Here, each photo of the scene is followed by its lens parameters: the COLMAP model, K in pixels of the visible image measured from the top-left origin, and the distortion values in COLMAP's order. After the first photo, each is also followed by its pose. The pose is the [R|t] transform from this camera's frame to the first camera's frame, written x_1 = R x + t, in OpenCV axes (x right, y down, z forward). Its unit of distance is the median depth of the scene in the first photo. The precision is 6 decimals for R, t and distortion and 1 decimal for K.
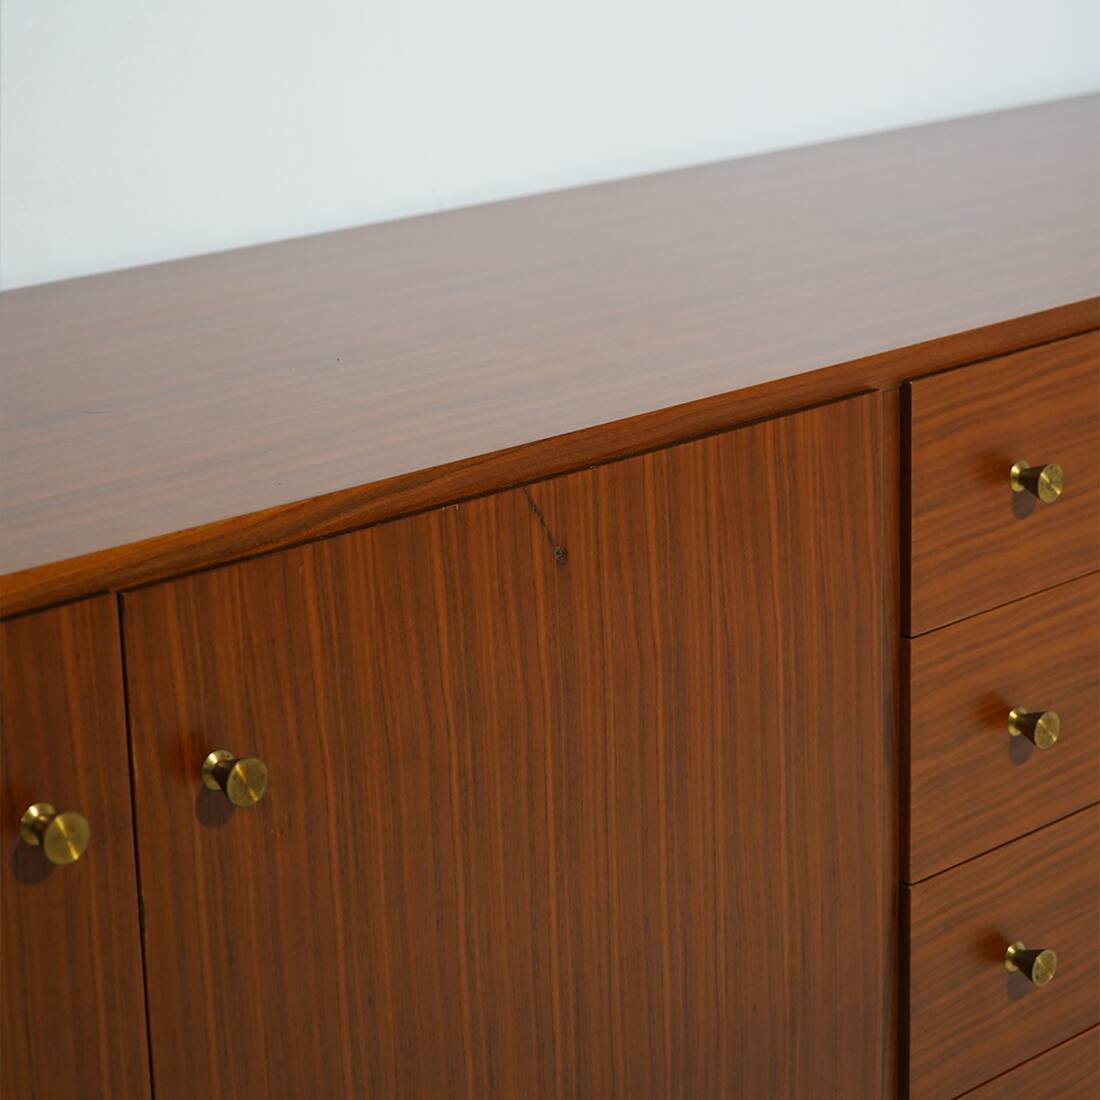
lens RADIAL K [[2526.2, 0, 584.2], [0, 2526.2, 548.2], [0, 0, 1]] dist [0.057477, 0.580315]
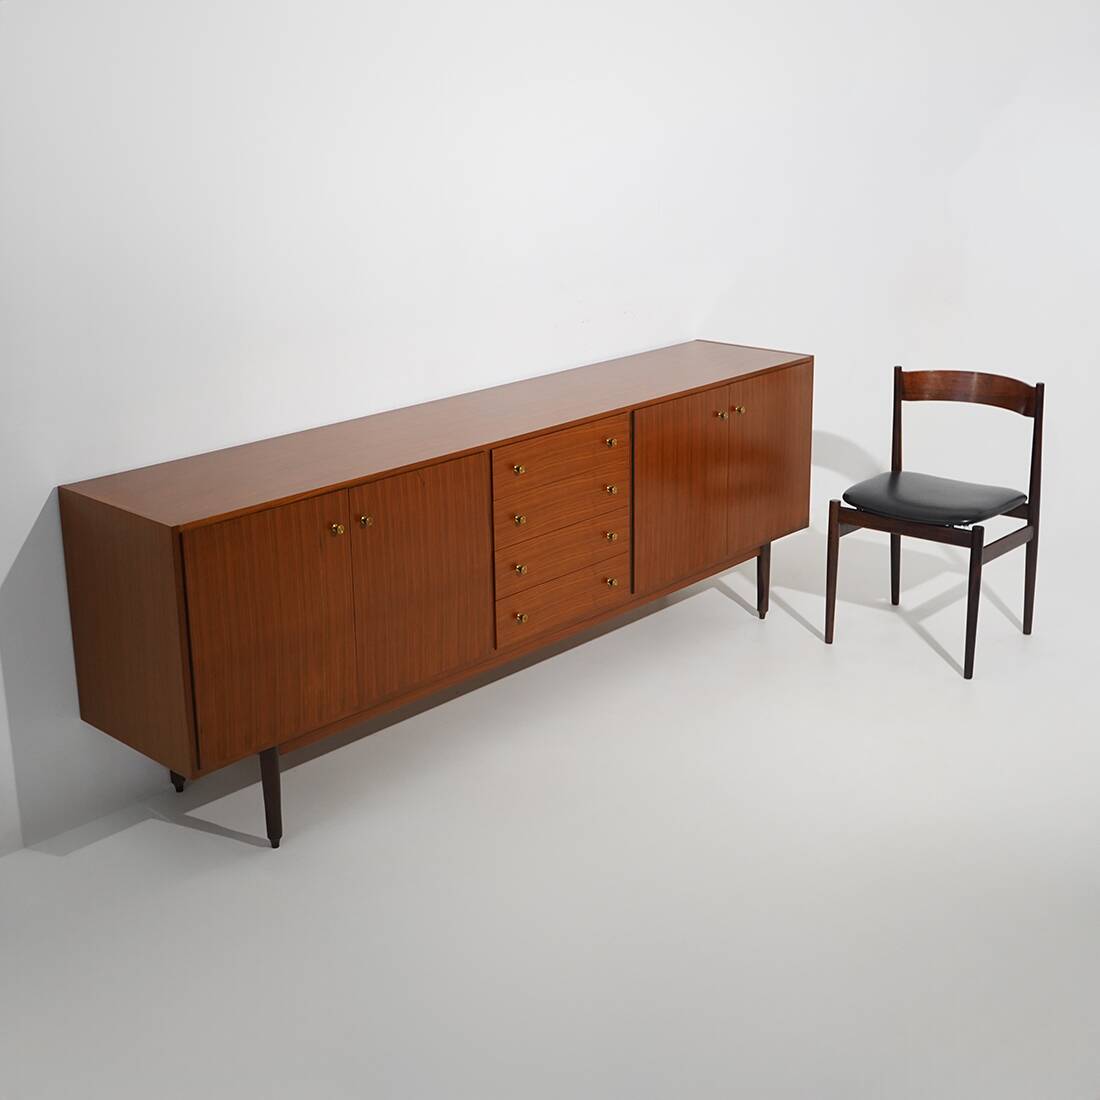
lens RADIAL K [[1402.6, 0, 587.5], [0, 1402.6, 549.3], [0, 0, 1]] dist [0.025276, 0.017696]
pose [[0.993504, -0.010821, 0.113285, -0.001822], [0.007813, 0.999606, 0.026964, 0.059809], [-0.113532, -0.025904, 0.993197, -1.829191]]
